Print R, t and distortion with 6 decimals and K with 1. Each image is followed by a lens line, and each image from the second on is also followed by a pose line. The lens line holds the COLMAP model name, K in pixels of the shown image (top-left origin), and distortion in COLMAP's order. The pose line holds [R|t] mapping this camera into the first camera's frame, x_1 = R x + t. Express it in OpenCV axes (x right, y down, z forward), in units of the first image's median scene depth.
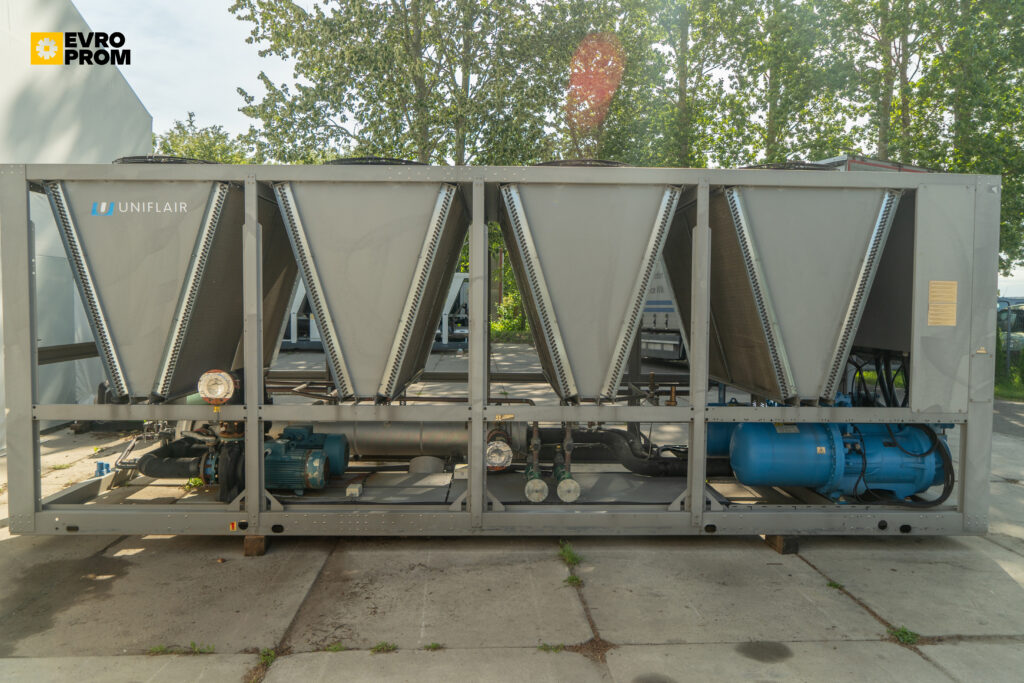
lens RADIAL K [[700.6, 0, 511.9], [0, 700.6, 339.4], [0, 0, 1]] dist [-0.010318, -0.002805]
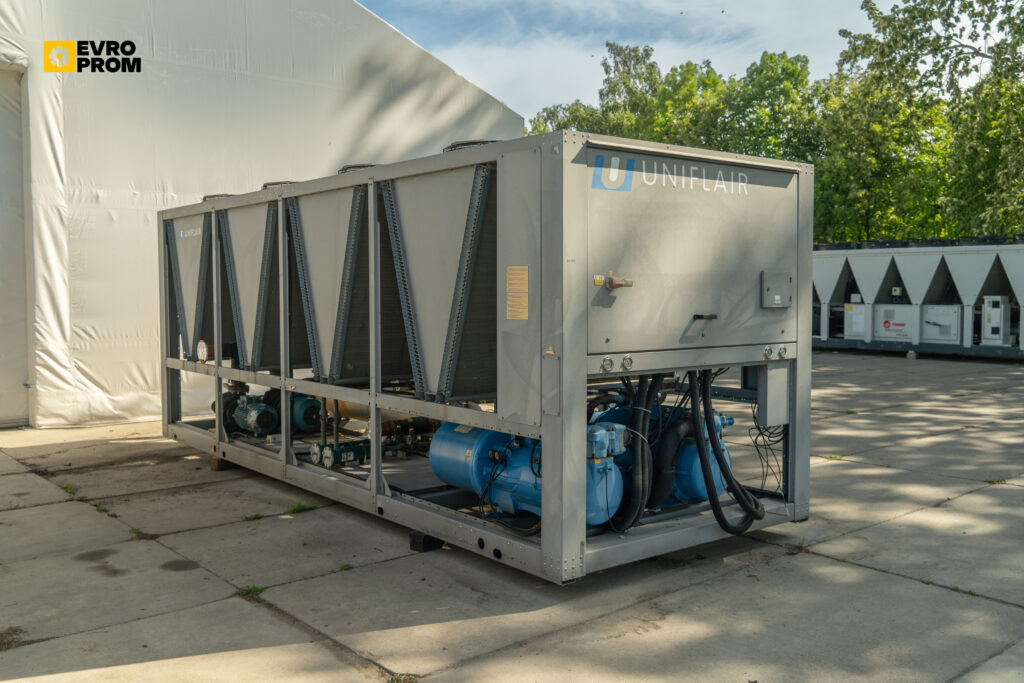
lens RADIAL K [[942.9, 0, 517.2], [0, 942.9, 340.8], [0, 0, 1]] dist [0.004438, 0.000000]
pose [[0.609273, 0.036081, -0.792139, 1.578126], [-0.033896, 0.999236, 0.019442, -0.016122], [0.792236, 0.015005, 0.610031, 0.319675]]
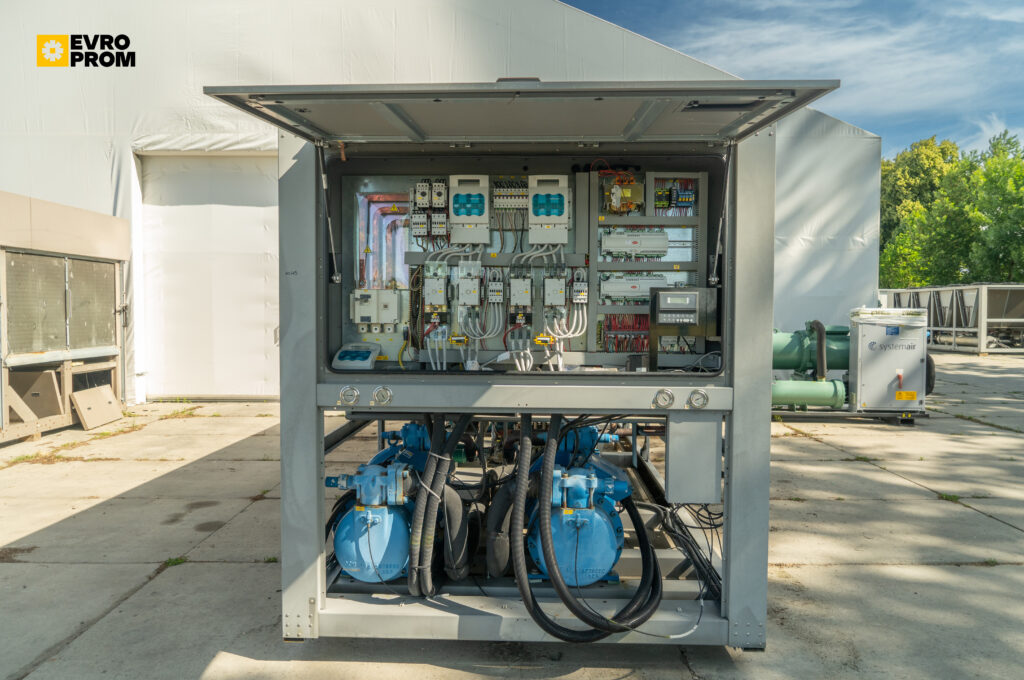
lens RADIAL K [[700.6, 0, 514.1], [0, 700.6, 334.8], [0, 0, 1]] dist [-0.010318, -0.002805]
pose [[-0.060486, 0.031786, -0.997663, 1.440230], [-0.052479, 0.998009, 0.034978, -0.065934], [0.996789, 0.054472, -0.058697, 1.322508]]
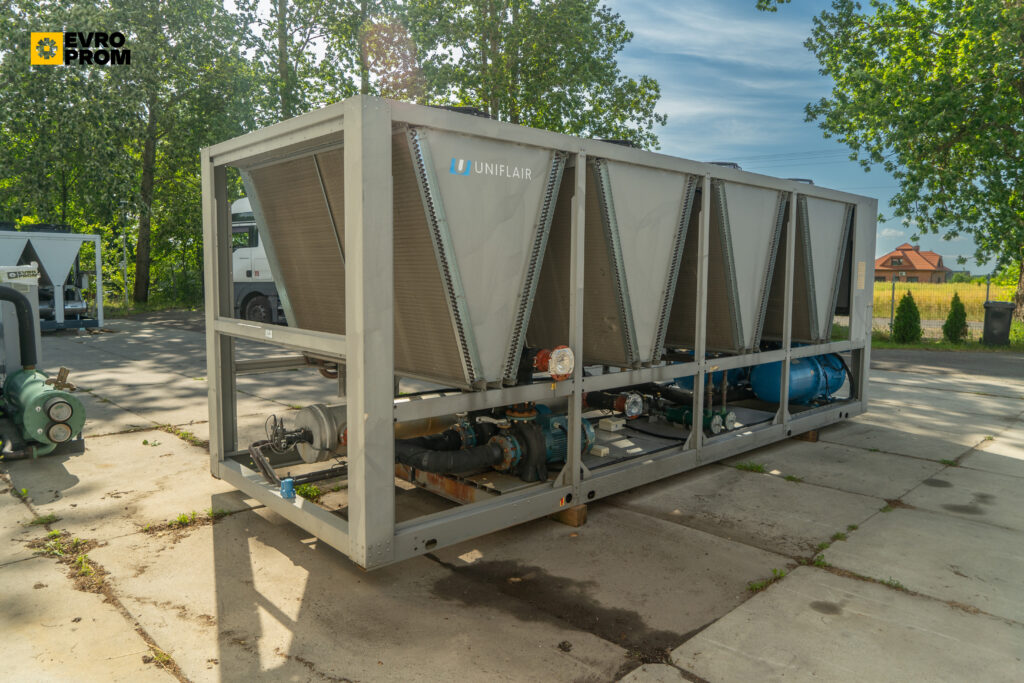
lens RADIAL K [[700.6, 0, 509.0], [0, 700.6, 341.0], [0, 0, 1]] dist [-0.010318, -0.002805]
pose [[0.756593, -0.062807, 0.650862, -1.110270], [0.031155, 0.997708, 0.060062, -0.023505], [-0.653143, -0.025165, 0.756816, 0.302919]]
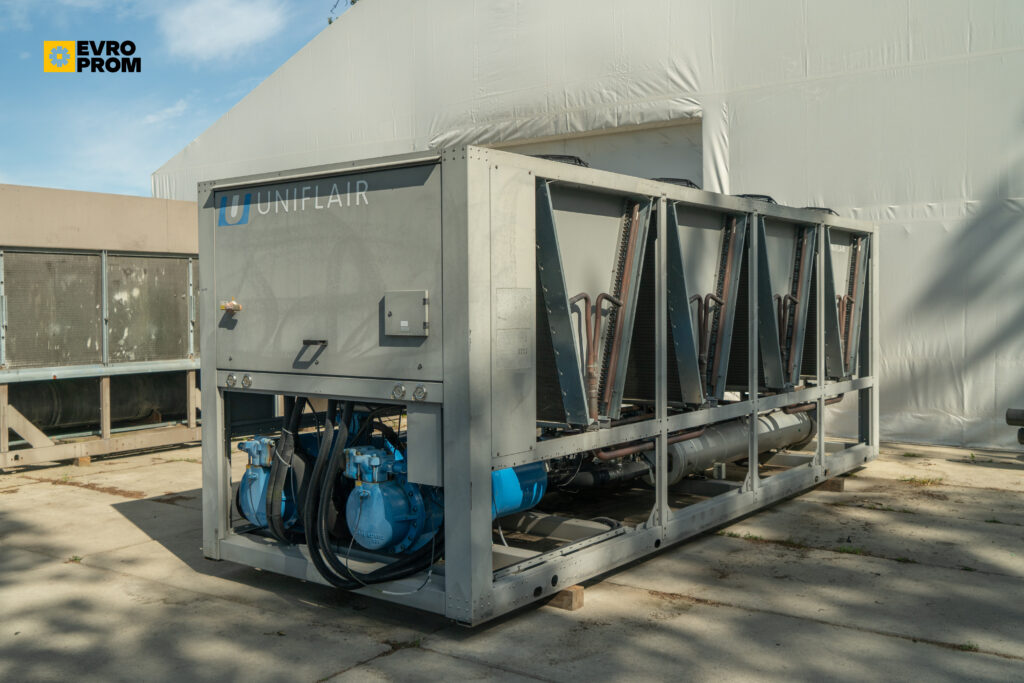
lens RADIAL K [[971.2, 0, 511.6], [0, 971.2, 340.5], [0, 0, 1]] dist [0.008847, 0.000000]
pose [[-0.628712, 0.026555, -0.777185, 1.529242], [-0.034597, 0.997472, 0.062070, -0.119511], [0.776868, 0.065913, -0.626204, 2.248834]]
